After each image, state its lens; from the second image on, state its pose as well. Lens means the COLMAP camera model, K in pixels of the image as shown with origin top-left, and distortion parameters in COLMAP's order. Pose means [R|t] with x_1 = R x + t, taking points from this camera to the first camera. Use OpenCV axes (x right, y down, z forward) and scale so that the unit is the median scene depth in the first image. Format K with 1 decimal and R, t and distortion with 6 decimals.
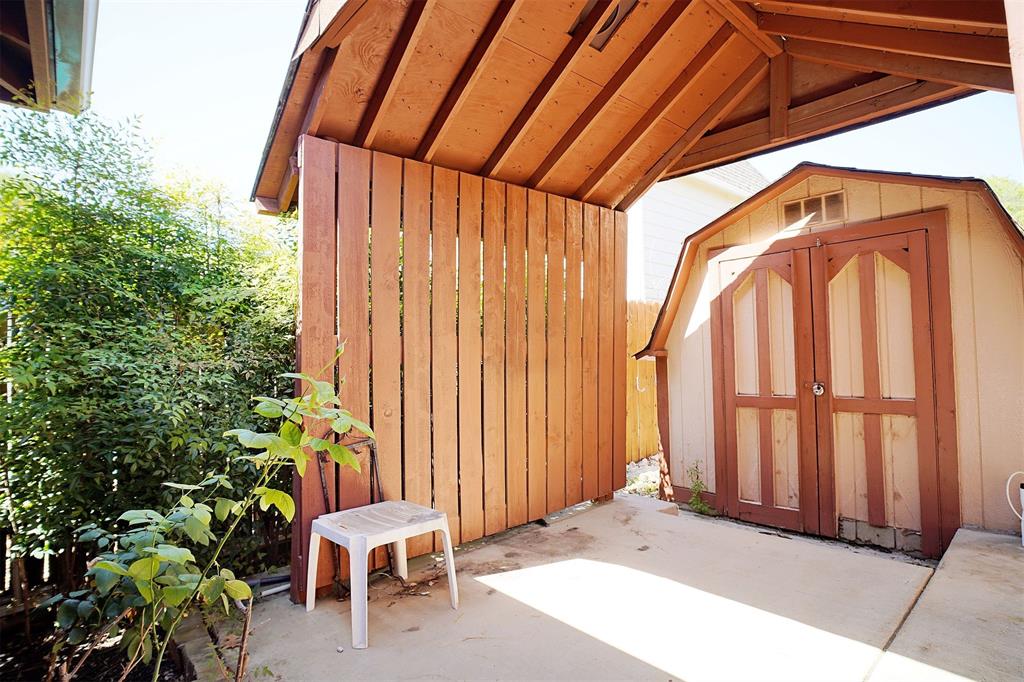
lens RADIAL K [[535.3, 0, 512.0], [0, 535.3, 341.0], [0, 0, 1]] dist [-0.025856, 0.000456]
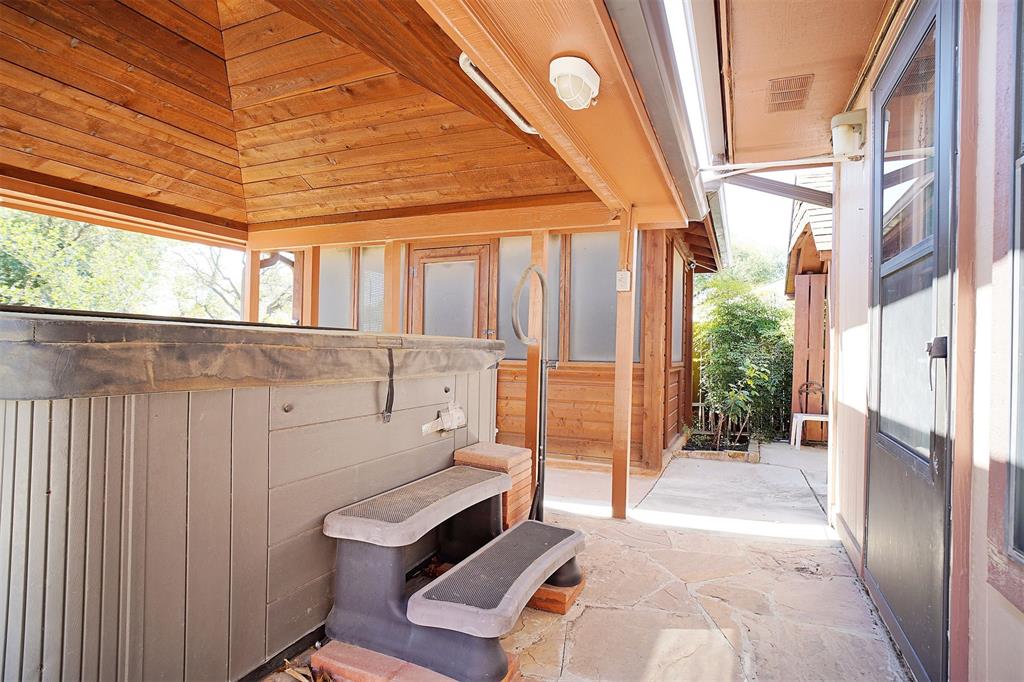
lens RADIAL K [[535.3, 0, 512.0], [0, 535.3, 341.0], [0, 0, 1]] dist [-0.025856, 0.000456]
pose [[0.433643, 0.015616, -0.900949, 1.478665], [0.006620, 0.999768, 0.020515, -0.117643], [0.901060, -0.014860, 0.433439, -1.544040]]
